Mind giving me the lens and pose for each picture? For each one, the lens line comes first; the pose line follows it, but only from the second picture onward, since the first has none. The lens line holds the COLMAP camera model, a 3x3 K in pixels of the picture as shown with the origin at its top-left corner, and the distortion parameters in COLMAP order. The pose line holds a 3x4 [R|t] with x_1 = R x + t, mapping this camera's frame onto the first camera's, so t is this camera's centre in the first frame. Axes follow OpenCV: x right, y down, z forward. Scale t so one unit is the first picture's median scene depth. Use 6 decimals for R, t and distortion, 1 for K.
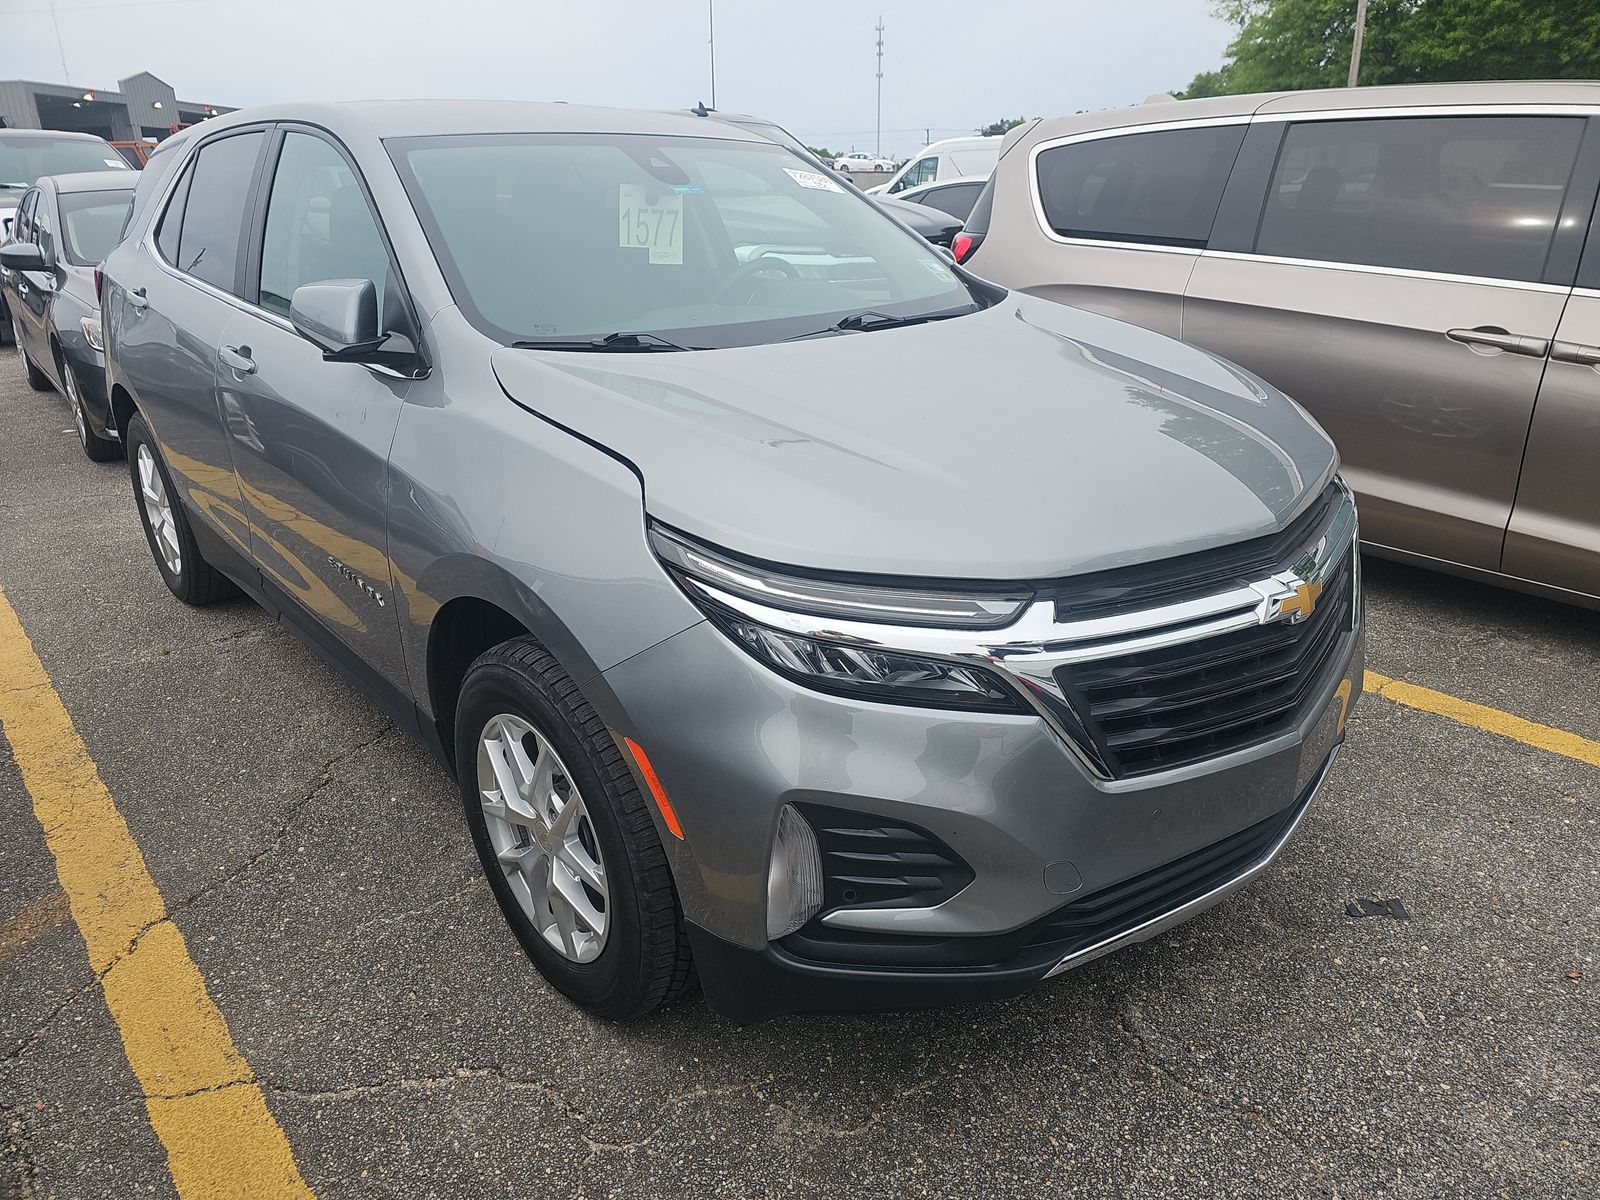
lens RADIAL K [[1081.0, 0, 810.0], [0, 1081.0, 595.4], [0, 0, 1]] dist [0.041610, -0.043634]
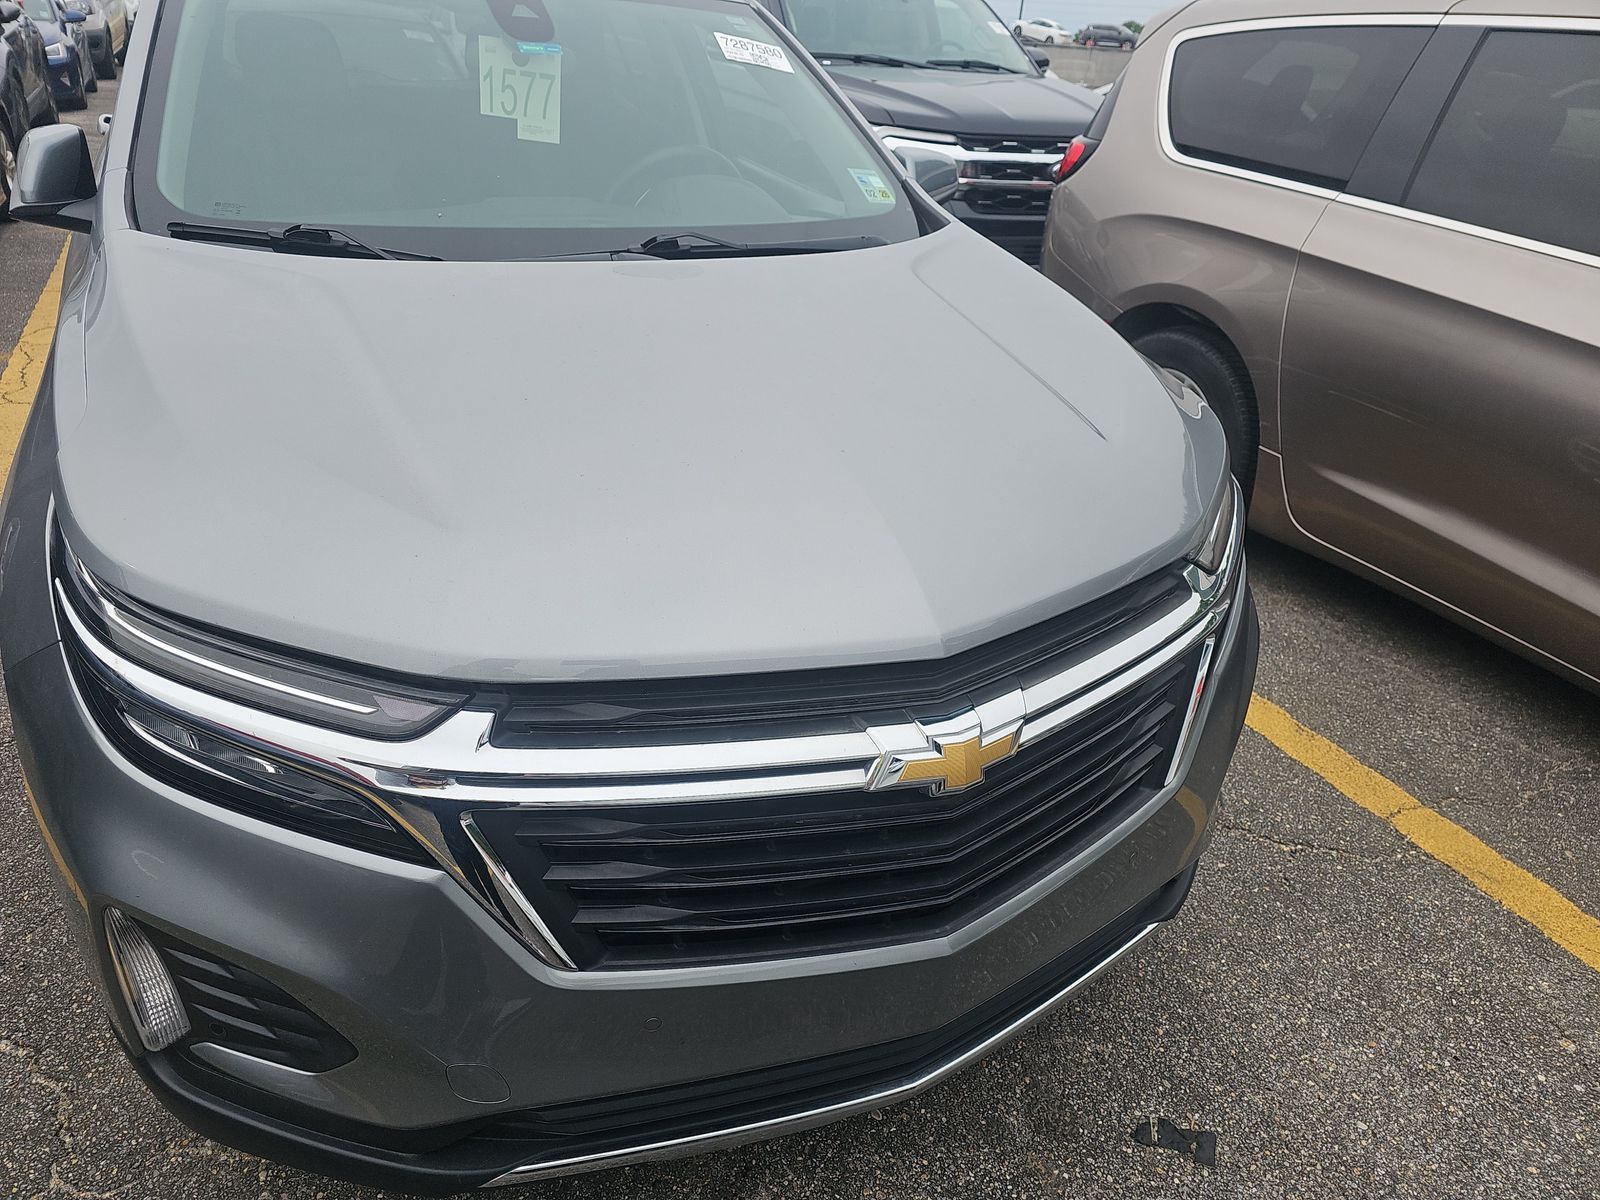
lens RADIAL K [[1083.5, 0, 800.0], [0, 1083.5, 600.0], [0, 0, 1]] dist [0.031117, -0.035902]
pose [[0.959519, 0.189742, -0.208138, 0.339261], [-0.166242, 0.978095, 0.125272, -0.114934], [0.227349, -0.085599, 0.970044, 0.241281]]
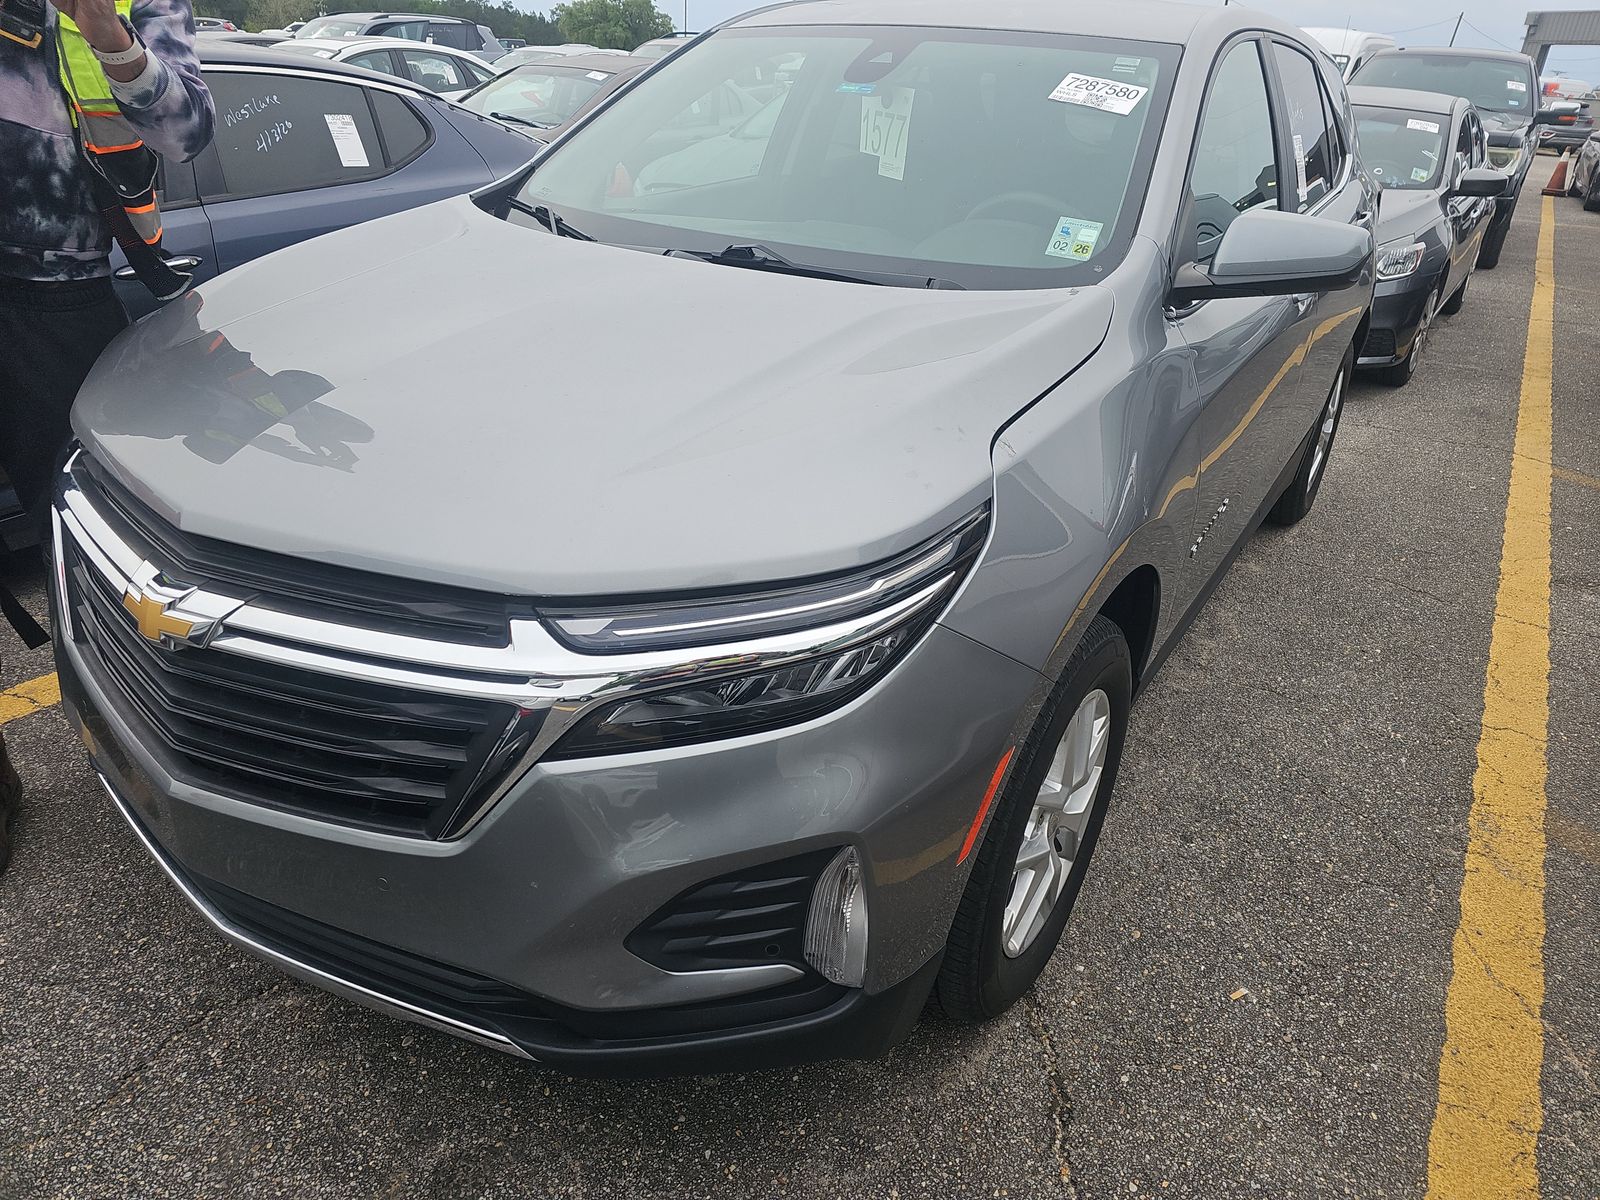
lens RADIAL K [[1072.6, 0, 806.8], [0, 1072.6, 610.2], [0, 0, 1]] dist [0.046283, -0.036204]
pose [[0.242483, 0.444862, -0.862148, 0.868928], [-0.384377, 0.859998, 0.335645, -0.310287], [0.890762, 0.250002, 0.379529, 0.793663]]
